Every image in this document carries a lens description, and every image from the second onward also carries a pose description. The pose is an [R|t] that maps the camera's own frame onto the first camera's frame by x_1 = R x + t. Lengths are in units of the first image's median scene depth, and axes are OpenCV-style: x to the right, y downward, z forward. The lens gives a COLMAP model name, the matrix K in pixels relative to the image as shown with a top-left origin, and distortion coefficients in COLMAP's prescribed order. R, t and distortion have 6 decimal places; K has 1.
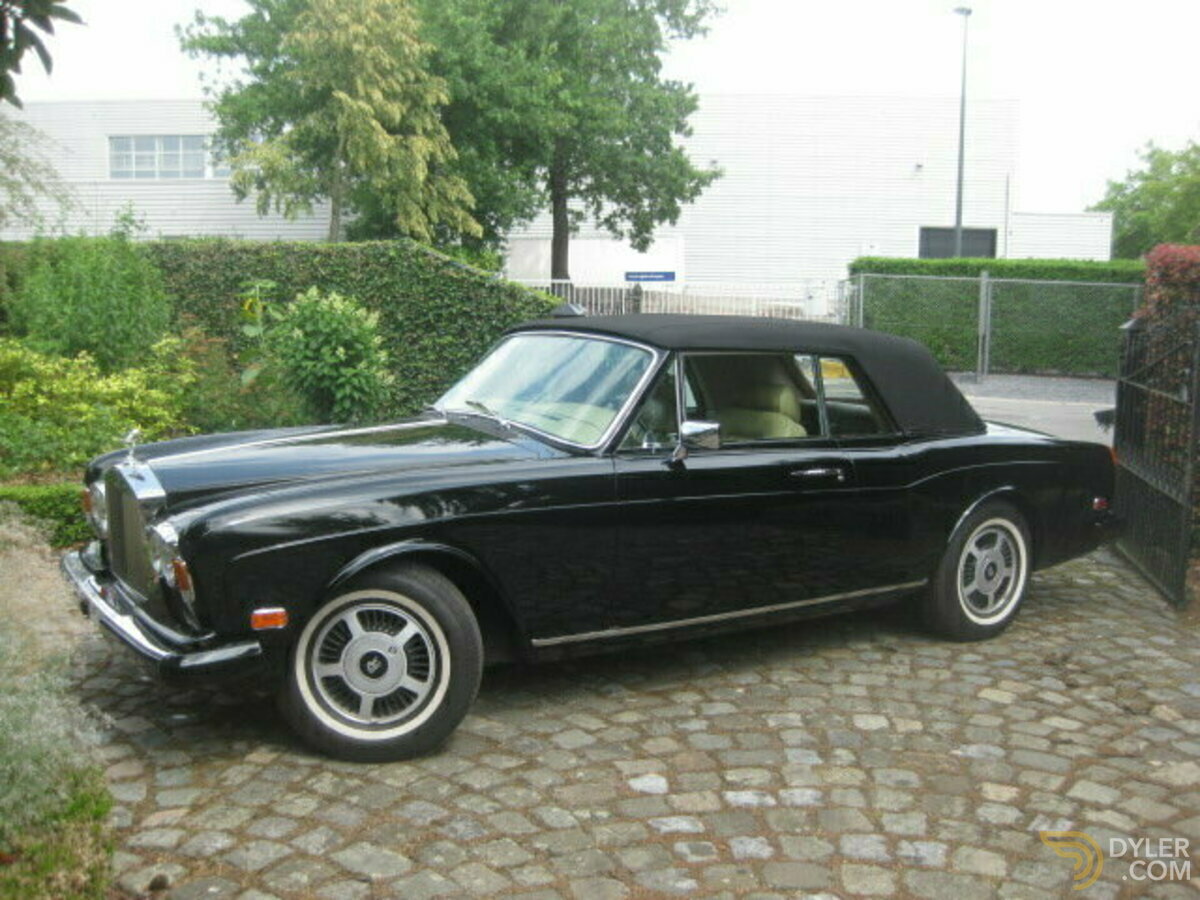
lens RADIAL K [[1247.8, 0, 600.0], [0, 1247.8, 450.0], [0, 0, 1]] dist [-0.156447, 0.075124]
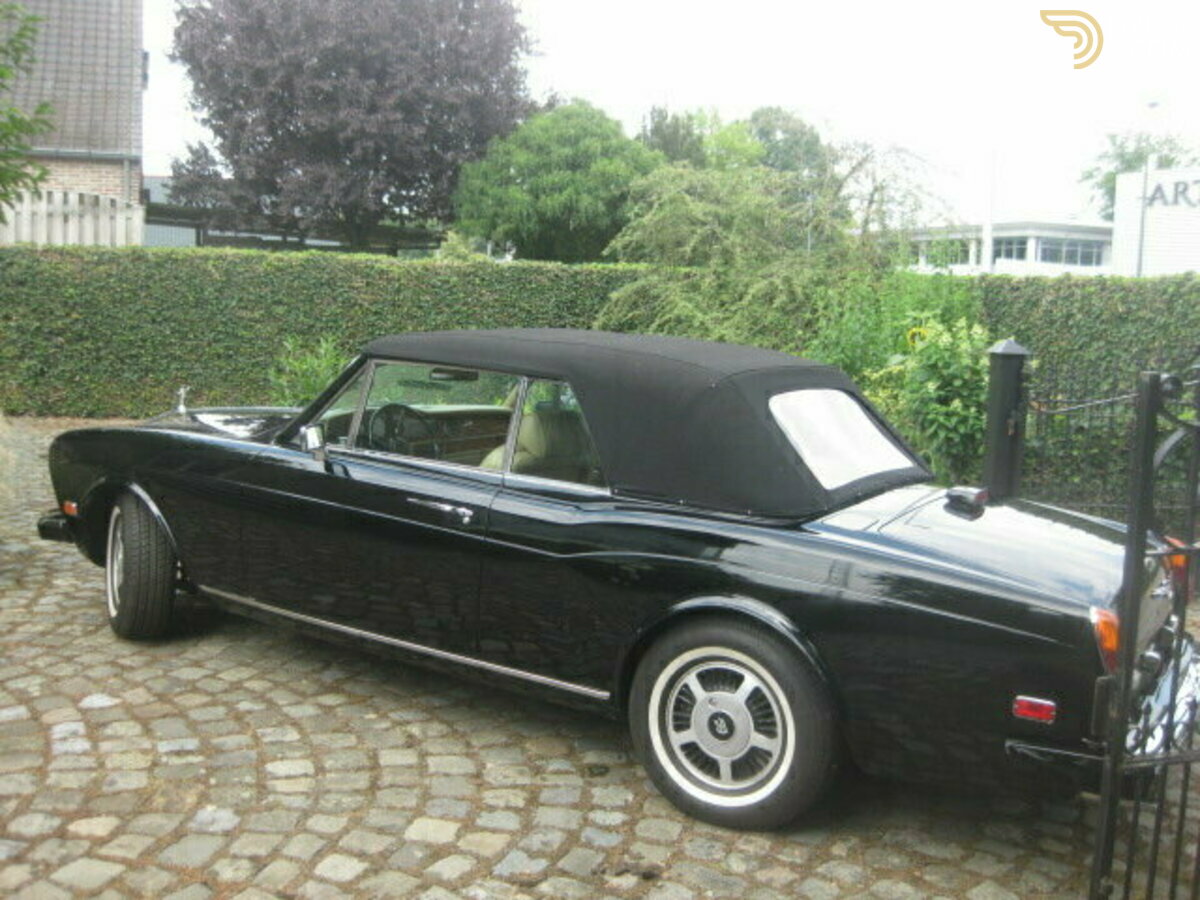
lens RADIAL K [[1247.8, 0, 600.0], [0, 1247.8, 450.0], [0, 0, 1]] dist [-0.156447, 0.075124]
pose [[0.395465, 0.113558, -0.911434, 0.978696], [-0.154952, 0.986353, 0.055659, -0.081800], [0.905316, 0.119218, 0.407664, 0.727416]]
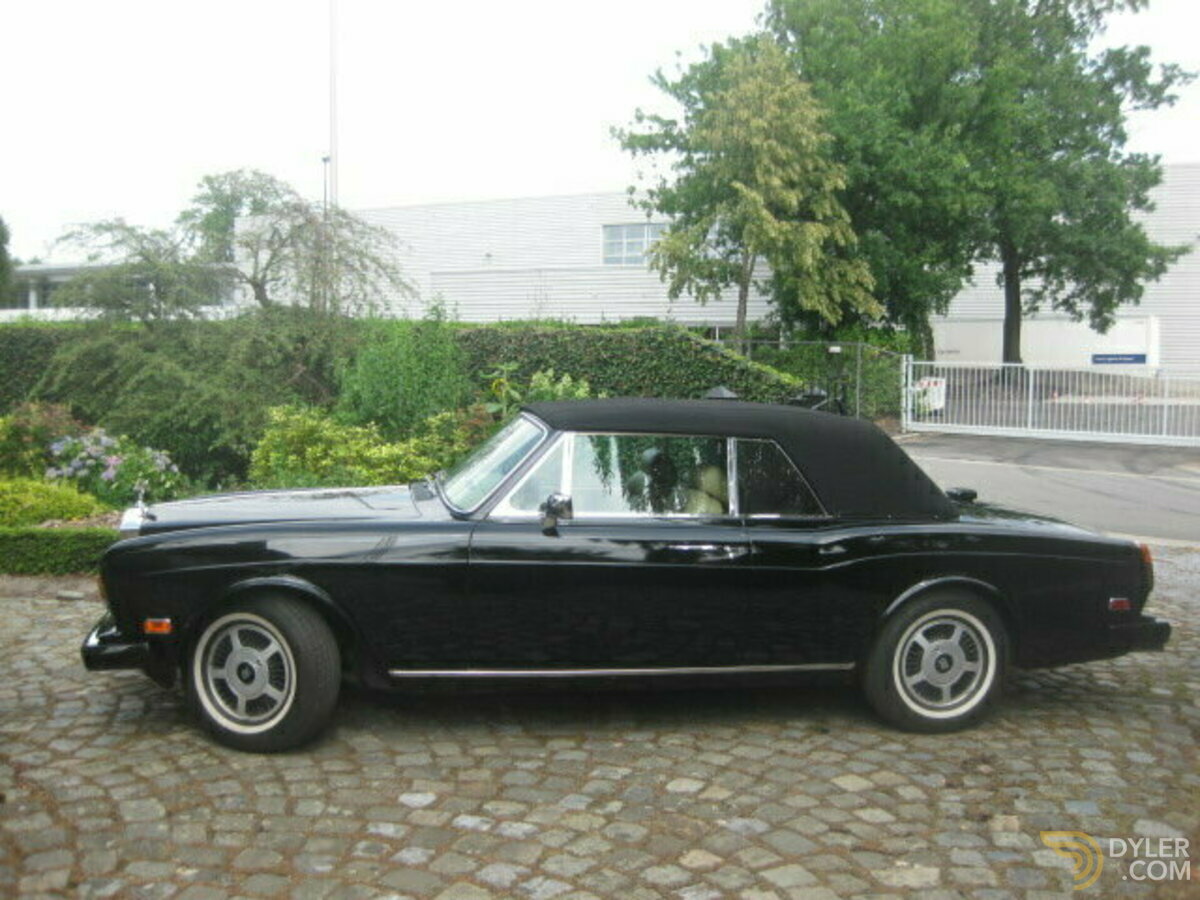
lens RADIAL K [[1247.8, 0, 600.0], [0, 1247.8, 450.0], [0, 0, 1]] dist [-0.156447, 0.075124]
pose [[0.911532, 0.025302, -0.410450, 0.516693], [-0.051697, 0.997238, -0.053334, -0.003486], [0.407967, 0.069835, 0.910322, -0.004351]]
